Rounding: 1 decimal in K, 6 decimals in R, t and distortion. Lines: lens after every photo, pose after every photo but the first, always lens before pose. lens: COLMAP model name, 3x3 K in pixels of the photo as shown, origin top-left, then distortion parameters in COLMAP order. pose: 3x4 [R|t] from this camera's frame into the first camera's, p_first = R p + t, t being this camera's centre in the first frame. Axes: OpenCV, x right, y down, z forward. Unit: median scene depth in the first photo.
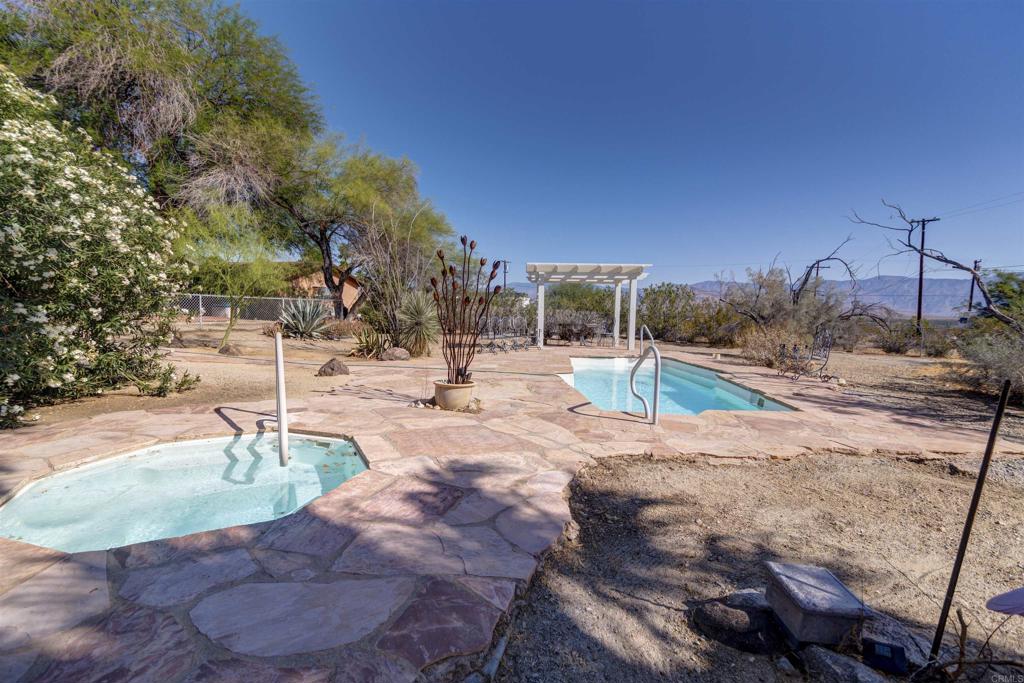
lens RADIAL K [[502.2, 0, 517.4], [0, 502.2, 339.7], [0, 0, 1]] dist [0.018192, -0.000695]
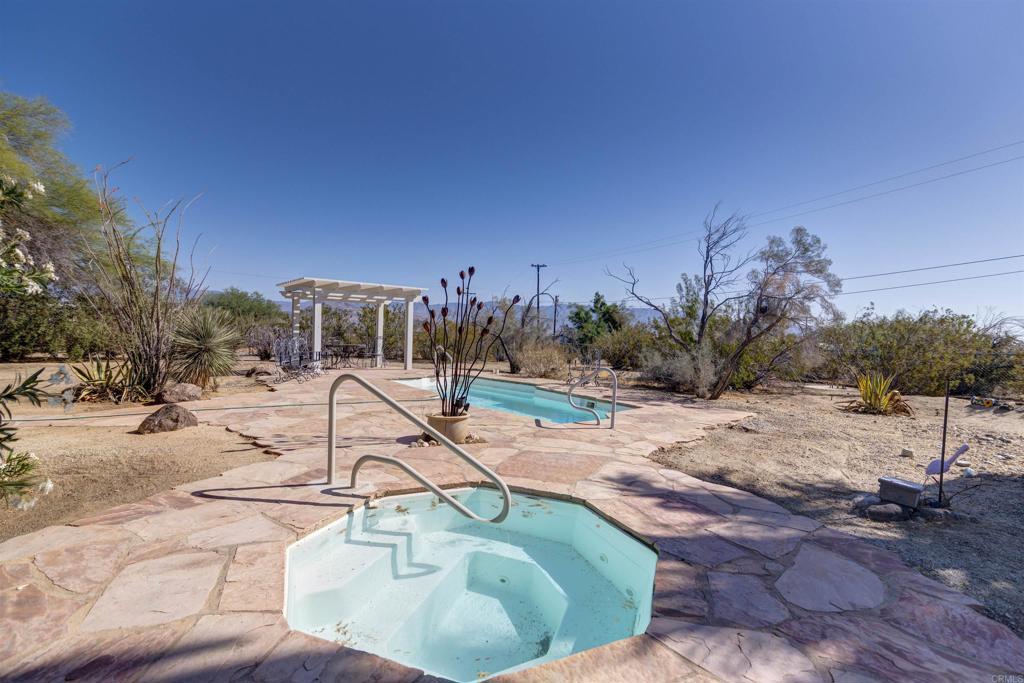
lens RADIAL K [[502.2, 0, 517.4], [0, 502.2, 339.7], [0, 0, 1]] dist [0.018192, -0.000695]
pose [[0.709728, -0.008837, 0.704420, -0.729081], [0.025432, 0.999591, -0.013083, -0.044510], [-0.704017, 0.027200, 0.709662, 0.218039]]
